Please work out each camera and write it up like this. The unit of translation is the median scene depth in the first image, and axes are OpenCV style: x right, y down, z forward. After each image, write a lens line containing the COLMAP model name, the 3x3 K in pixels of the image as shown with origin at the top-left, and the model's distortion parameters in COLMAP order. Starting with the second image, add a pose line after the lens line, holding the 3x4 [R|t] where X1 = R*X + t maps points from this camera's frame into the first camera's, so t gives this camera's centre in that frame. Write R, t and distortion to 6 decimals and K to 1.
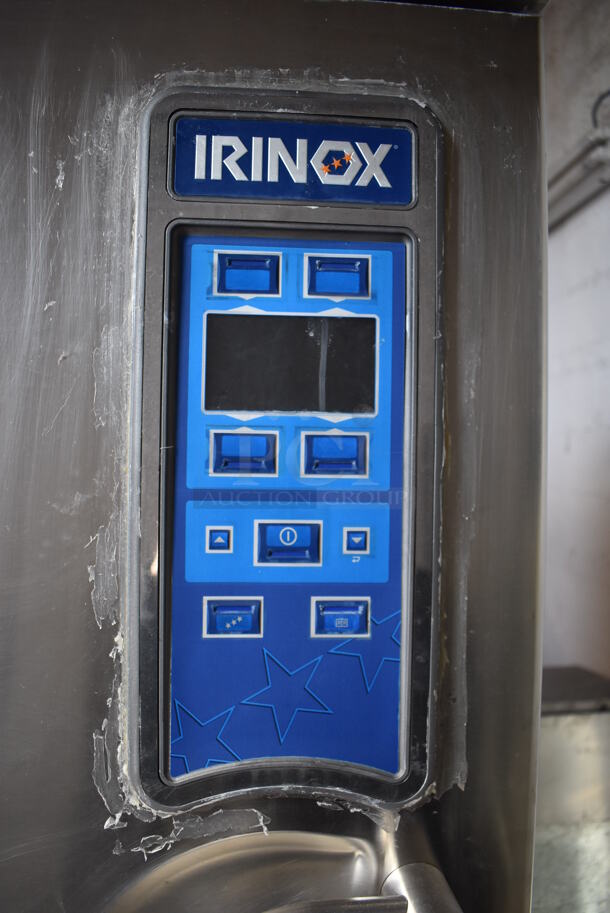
lens RADIAL K [[709.4, 0, 305.3], [0, 709.4, 456.1], [0, 0, 1]] dist [-0.091020, 0.005519]
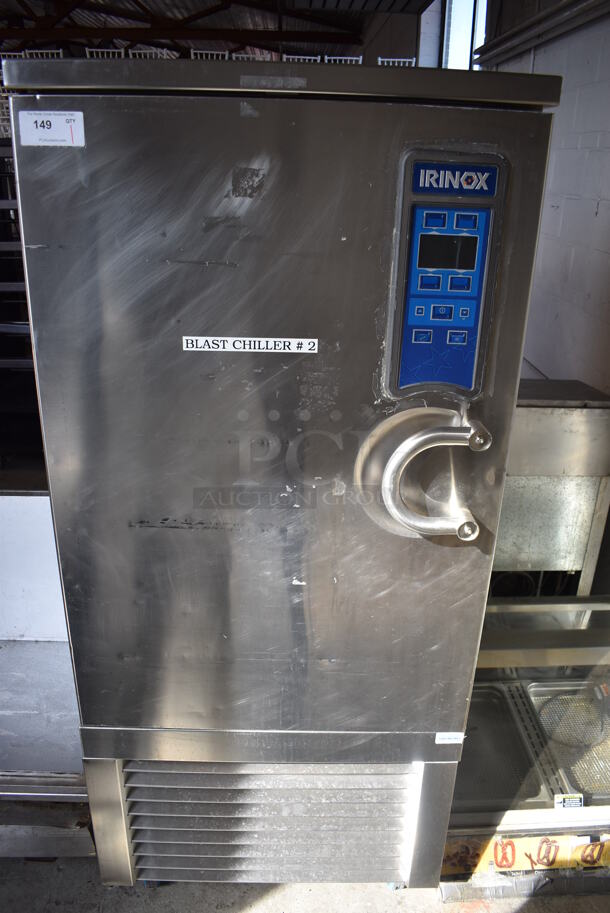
lens RADIAL K [[709.4, 0, 309.4], [0, 709.4, 457.3], [0, 0, 1]] dist [-0.091020, 0.005519]
pose [[0.998634, 0.033033, -0.040485, -0.450514], [-0.015040, 0.923739, 0.382727, -0.452307], [0.050040, -0.381595, 0.922974, -2.056835]]
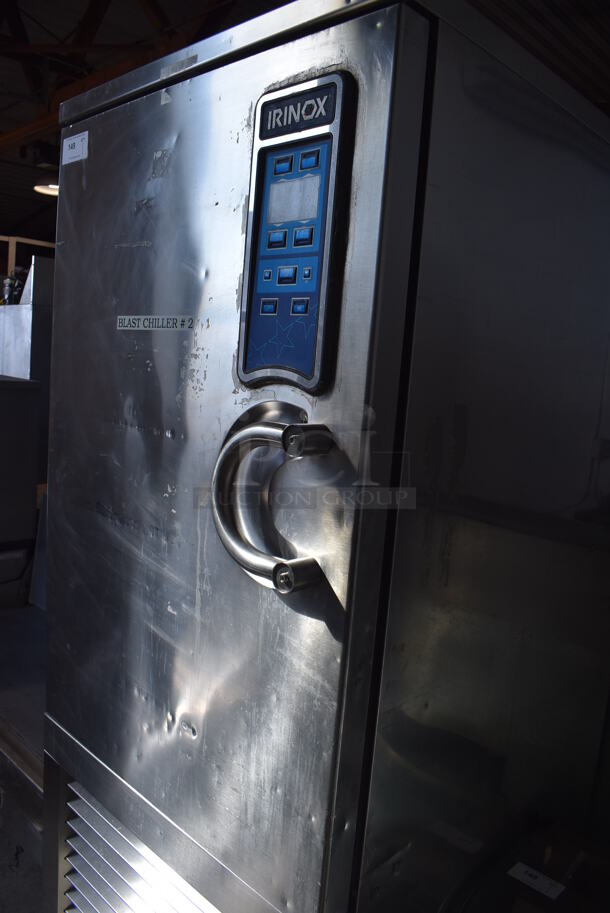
lens RADIAL K [[709.4, 0, 303.0], [0, 709.4, 459.4], [0, 0, 1]] dist [-0.091020, 0.005519]
pose [[0.658368, 0.133722, -0.740723, 1.881710], [-0.064540, 0.990497, 0.121449, 0.448235], [0.749924, -0.032151, 0.660742, -0.567340]]
